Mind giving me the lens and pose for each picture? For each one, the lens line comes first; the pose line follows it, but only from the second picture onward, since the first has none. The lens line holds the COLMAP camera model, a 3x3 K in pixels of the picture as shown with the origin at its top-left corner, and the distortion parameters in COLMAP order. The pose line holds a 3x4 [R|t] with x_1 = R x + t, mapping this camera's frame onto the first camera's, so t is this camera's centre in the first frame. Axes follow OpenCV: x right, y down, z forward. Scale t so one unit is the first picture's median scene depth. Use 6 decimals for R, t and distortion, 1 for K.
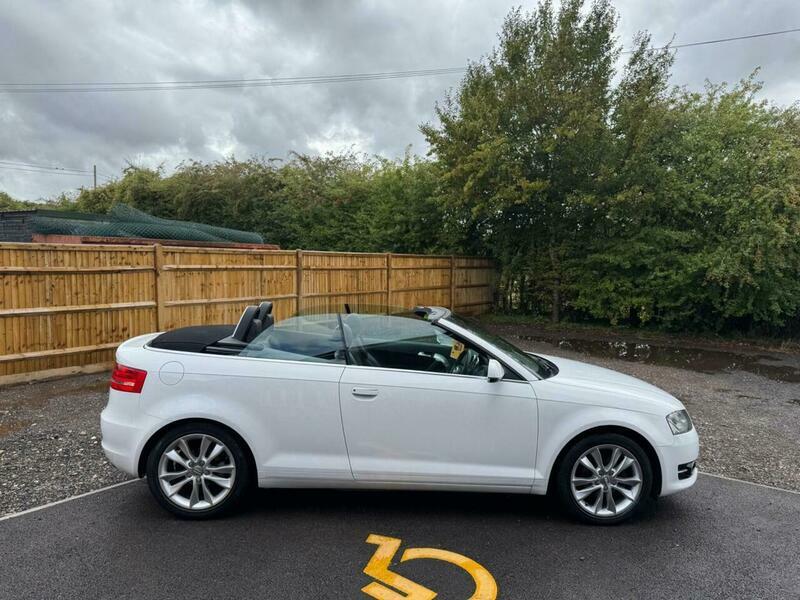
lens RADIAL K [[536.5, 0, 400.0], [0, 536.5, 300.0], [0, 0, 1]] dist [0.080672, -0.088449]
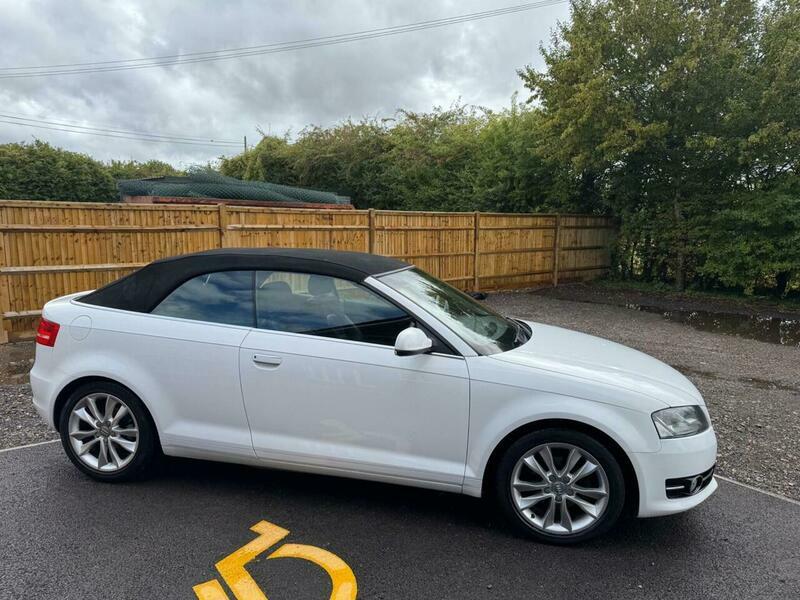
lens RADIAL K [[538.4, 0, 396.1], [0, 538.4, 298.6], [0, 0, 1]] dist [0.130321, -0.187241]
pose [[0.968336, 0.026816, -0.248206, 0.111338], [-0.011119, 0.997860, 0.064427, 0.004593], [0.249403, -0.059627, 0.966562, 0.066694]]
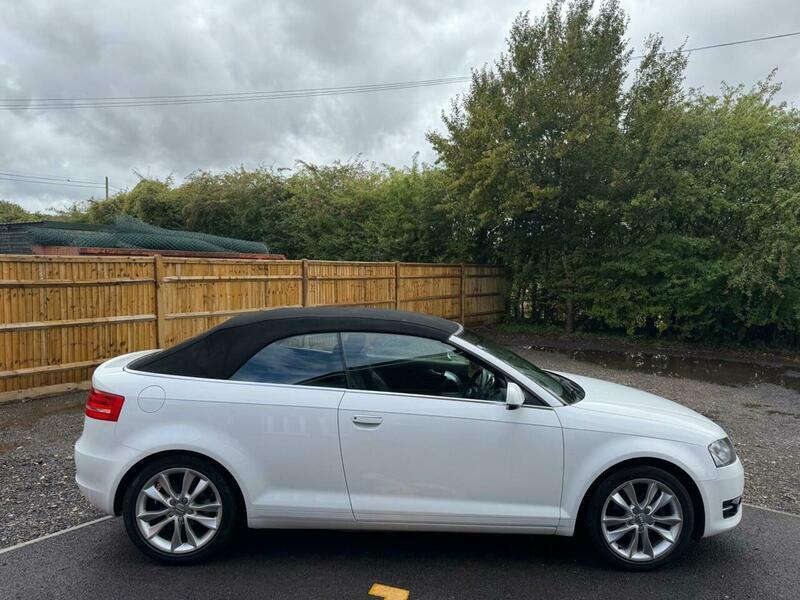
lens RADIAL K [[536.5, 0, 400.0], [0, 536.5, 300.0], [0, 0, 1]] dist [0.080672, -0.088449]
pose [[0.999827, -0.006156, -0.017564, 0.001884], [0.005878, 0.999857, -0.015840, -0.003996], [0.017659, 0.015734, 0.999720, 0.034299]]
